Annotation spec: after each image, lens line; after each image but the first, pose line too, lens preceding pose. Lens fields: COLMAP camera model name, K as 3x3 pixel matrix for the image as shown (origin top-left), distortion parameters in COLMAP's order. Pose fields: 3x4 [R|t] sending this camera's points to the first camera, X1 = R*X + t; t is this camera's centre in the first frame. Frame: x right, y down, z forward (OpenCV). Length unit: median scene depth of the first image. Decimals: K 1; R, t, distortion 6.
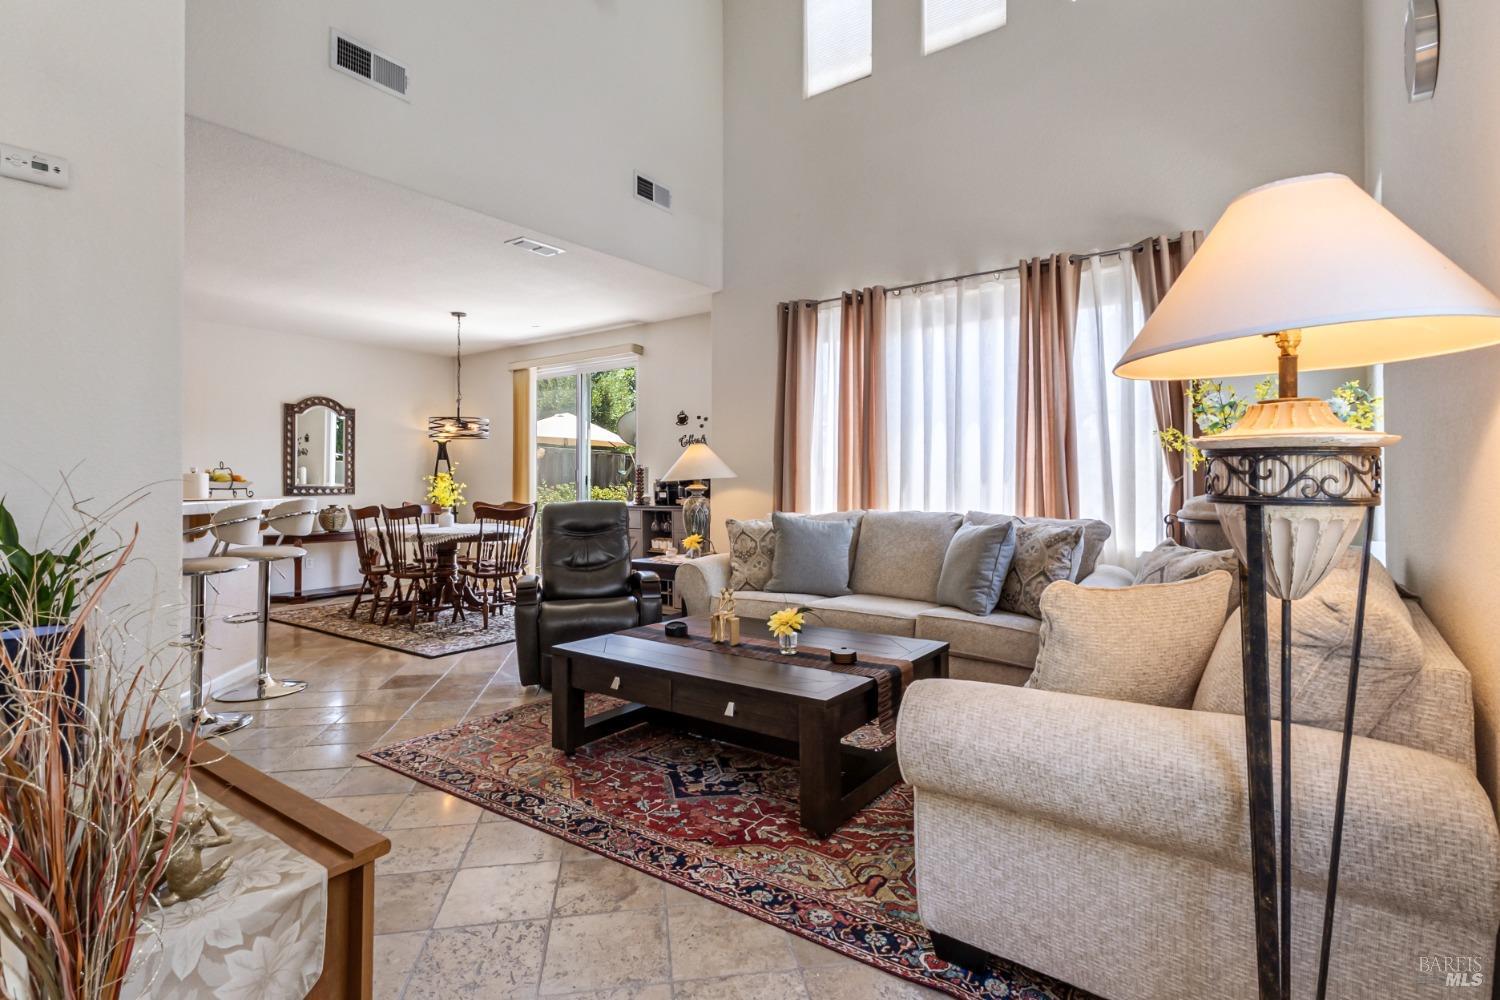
lens RADIAL K [[740.4, 0, 752.0], [0, 740.4, 484.6], [0, 0, 1]] dist [0.000988, 0.000077]
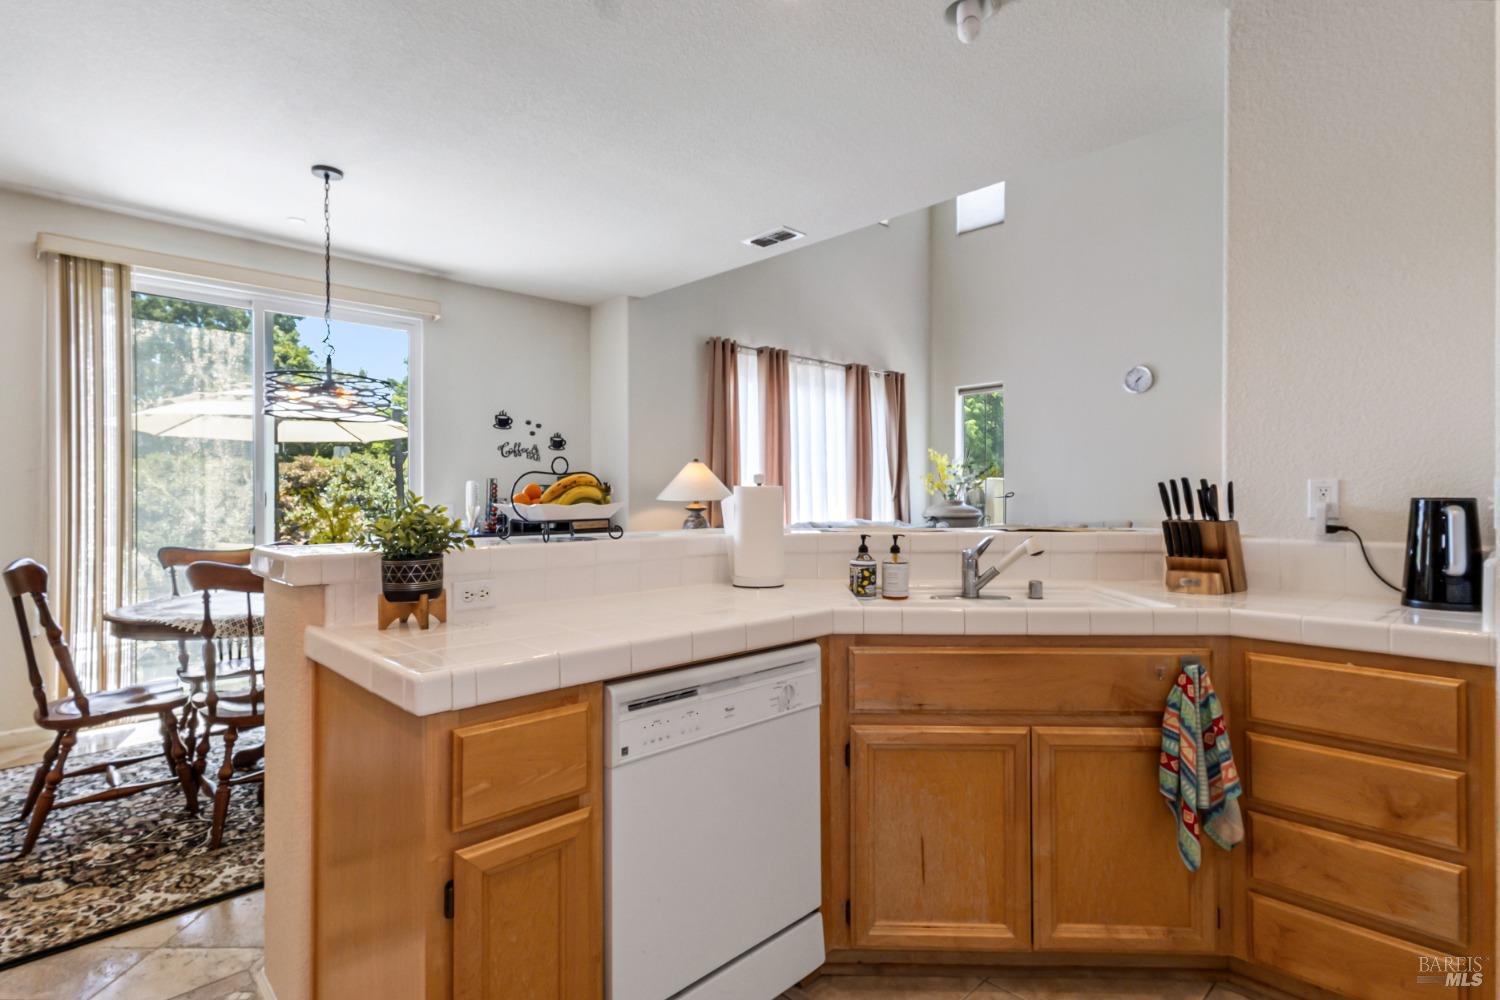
lens RADIAL K [[740.4, 0, 752.0], [0, 740.4, 484.6], [0, 0, 1]] dist [0.000988, 0.000077]
pose [[0.149610, 0.005918, 0.988727, -0.841325], [0.005063, 0.999964, -0.006751, -0.016091], [-0.988732, 0.006016, 0.149575, 0.640954]]
